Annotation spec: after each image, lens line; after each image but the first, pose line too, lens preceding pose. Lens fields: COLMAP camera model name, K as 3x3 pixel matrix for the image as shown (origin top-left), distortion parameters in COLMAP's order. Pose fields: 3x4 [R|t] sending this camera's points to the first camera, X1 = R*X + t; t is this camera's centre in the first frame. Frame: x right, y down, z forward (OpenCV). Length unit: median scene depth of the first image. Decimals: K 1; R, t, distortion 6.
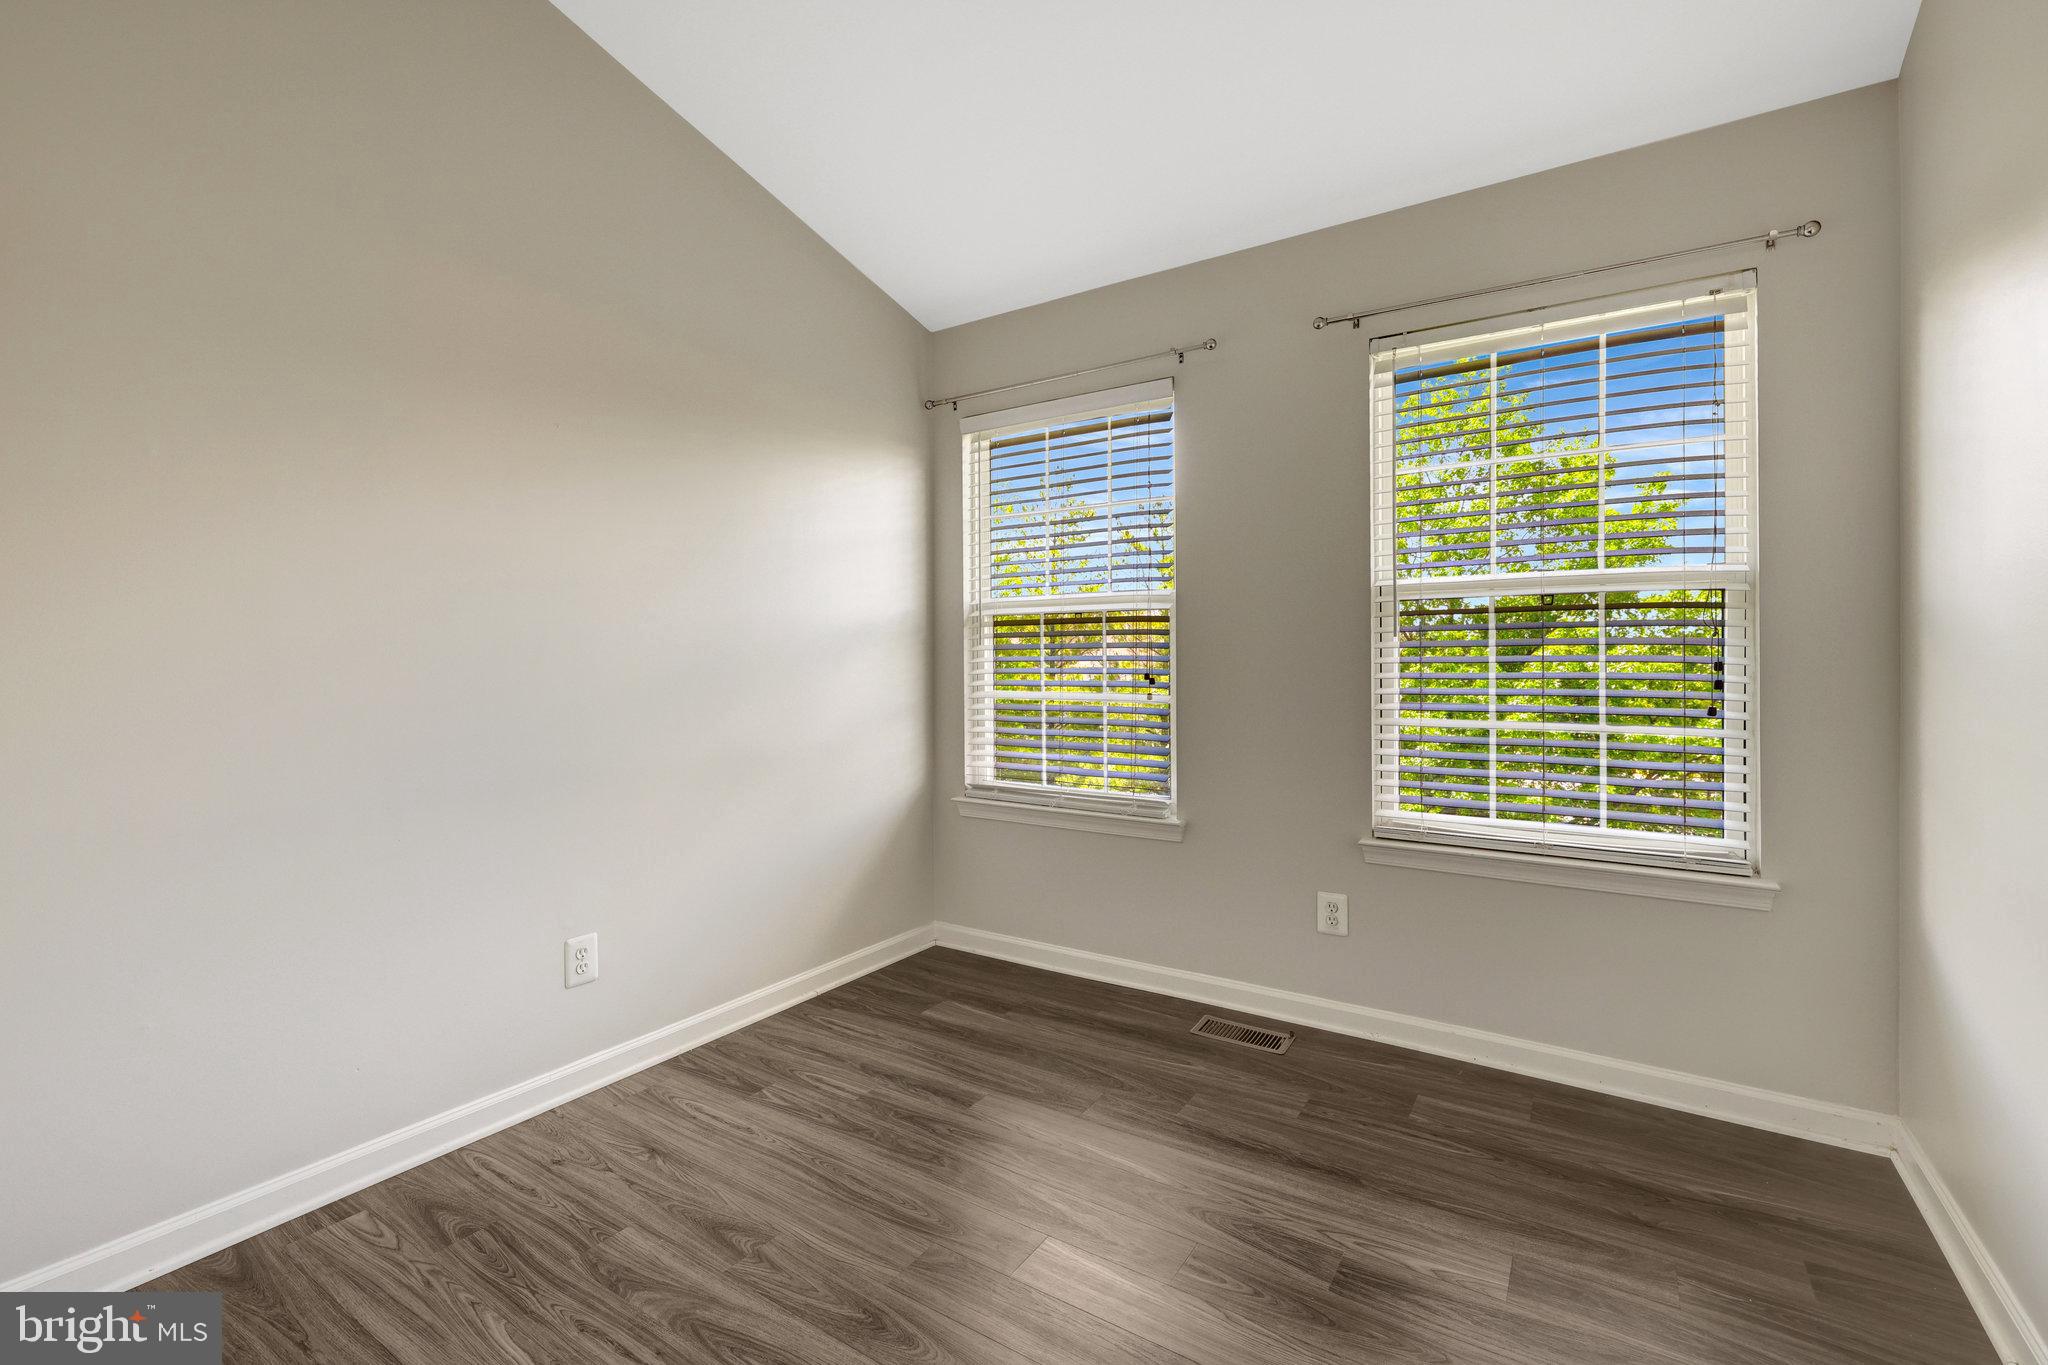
lens RADIAL K [[915.9, 0, 1020.3], [0, 915.9, 669.3], [0, 0, 1]] dist [0.002436, -0.000803]
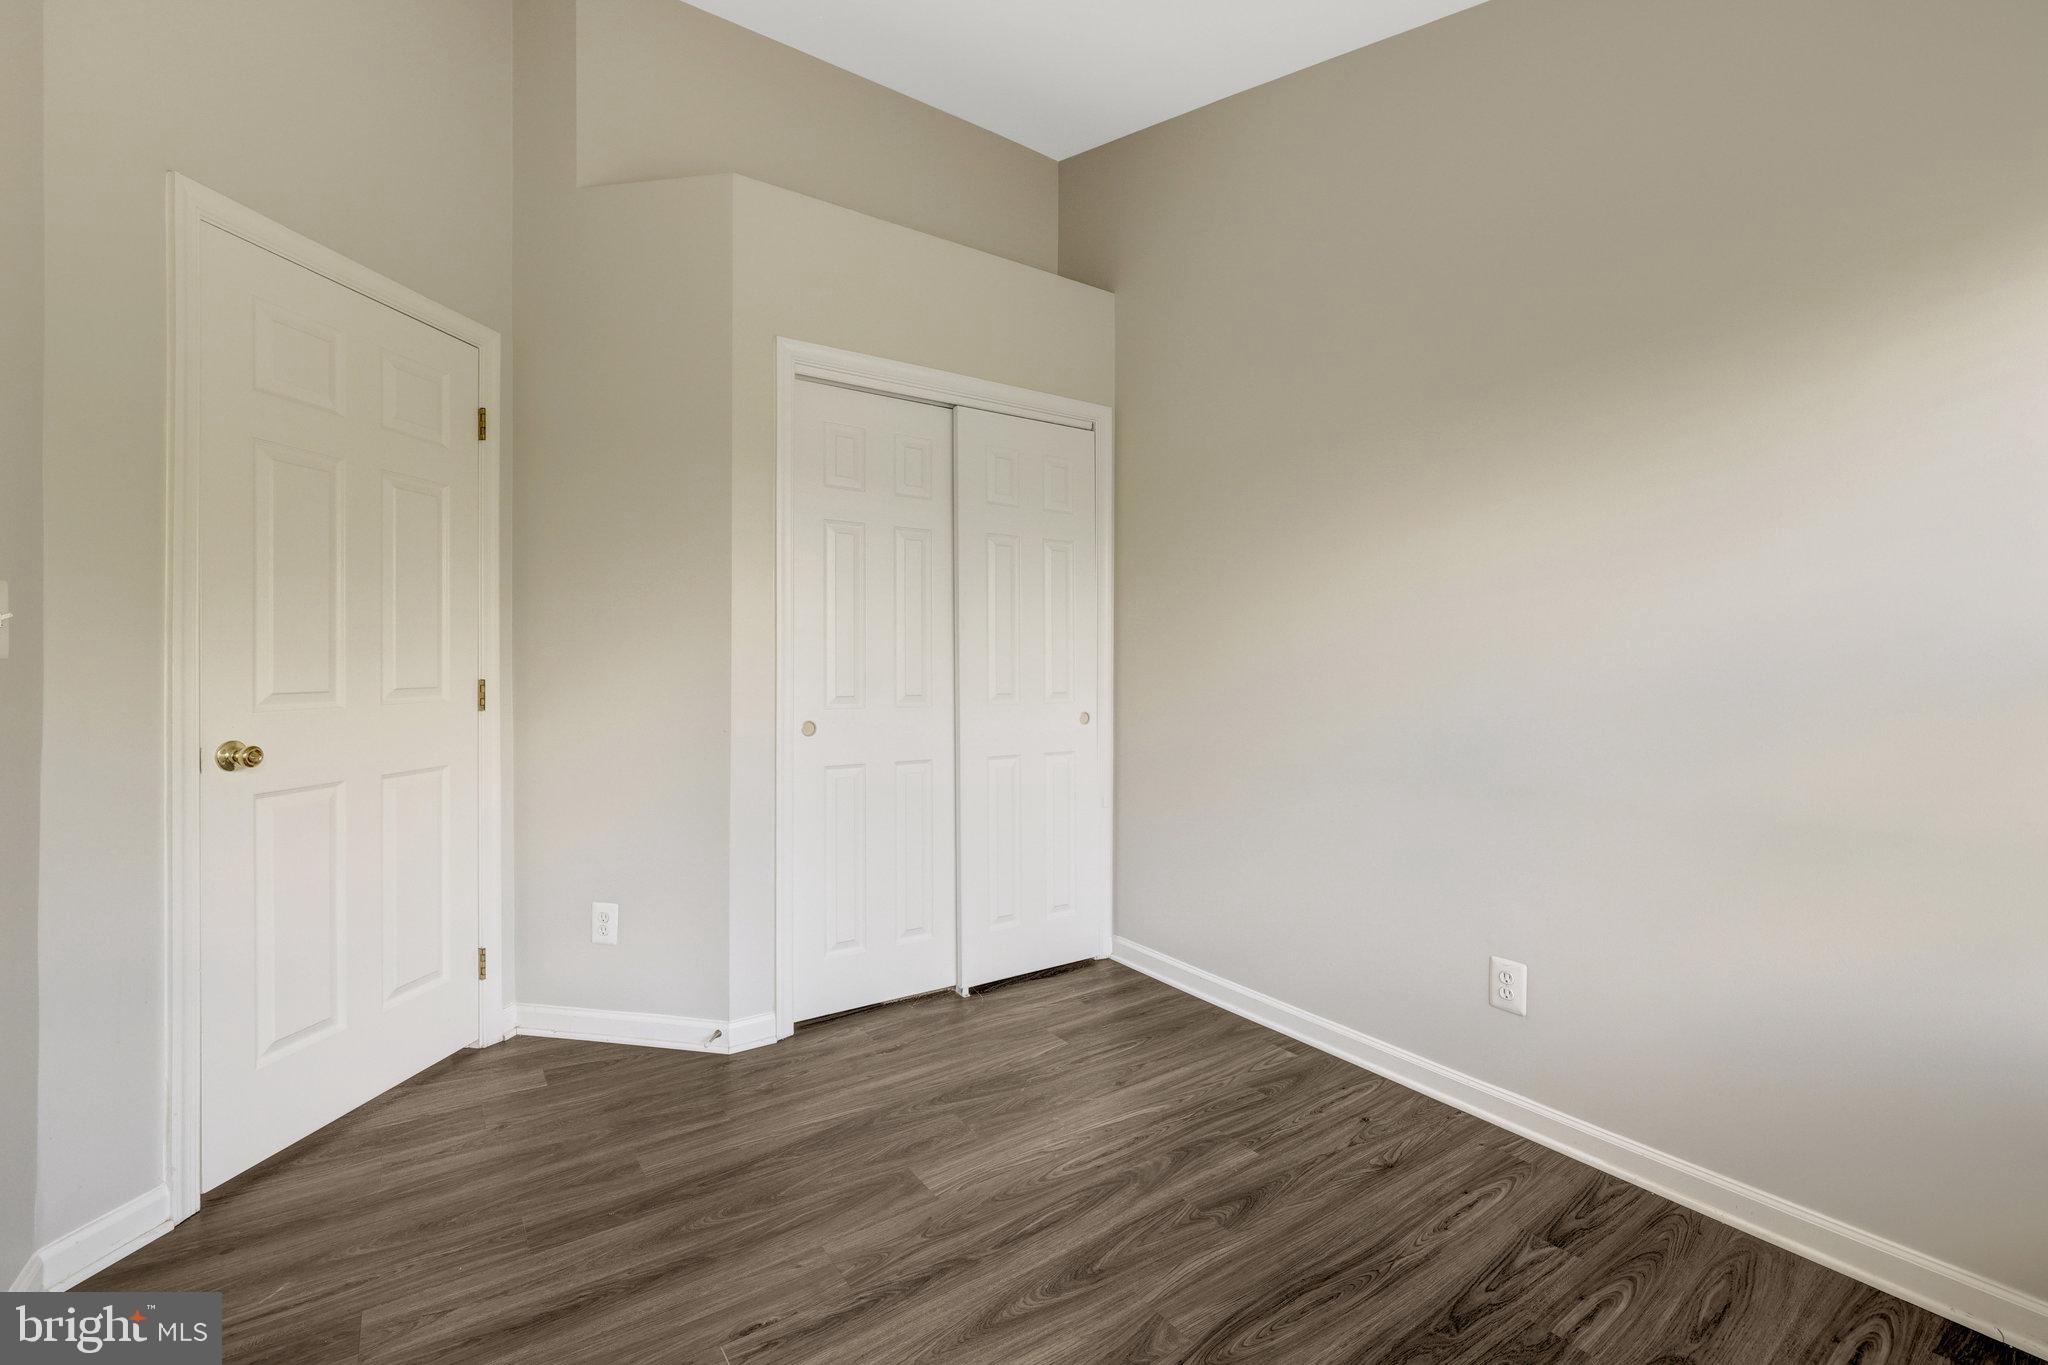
lens RADIAL K [[876.6, 0, 1013.7], [0, 876.6, 668.5], [0, 0, 1]] dist [-0.006270, 0.003701]
pose [[-0.382352, 0.006390, -0.923995, 0.598808], [-0.017671, 0.999743, 0.014226, -0.018403], [0.923848, 0.021767, -0.382141, 0.935011]]
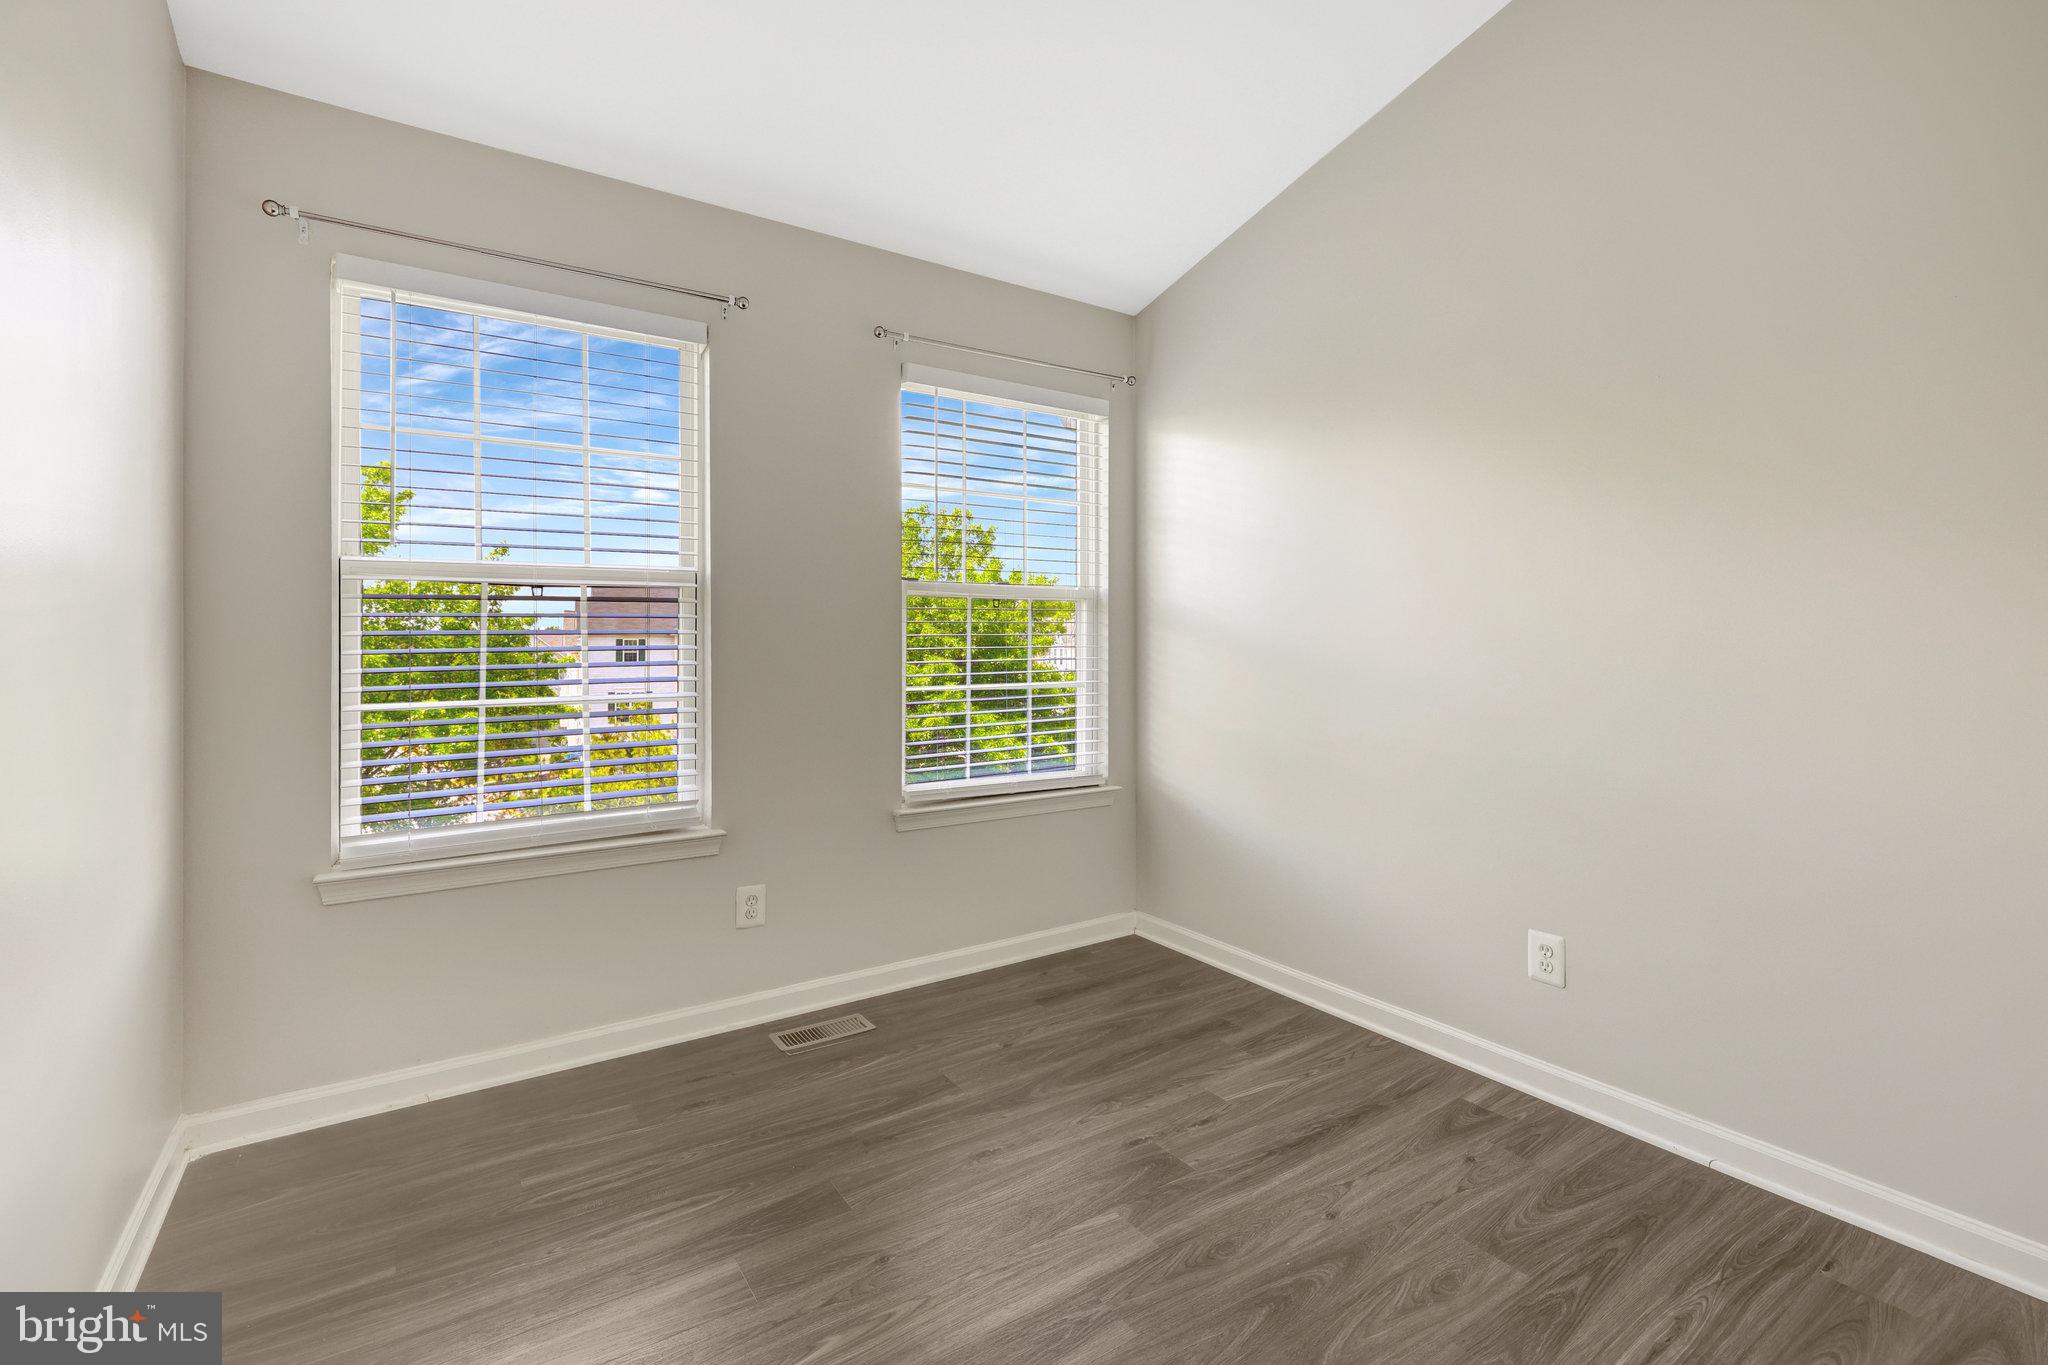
lens RADIAL K [[915.9, 0, 1039.3], [0, 915.9, 676.5], [0, 0, 1]] dist [0.002436, -0.000803]
pose [[0.353623, -0.028039, 0.934968, -0.840309], [0.015394, 0.999590, 0.024155, -0.002657], [-0.935261, 0.005851, 0.353910, 0.632396]]
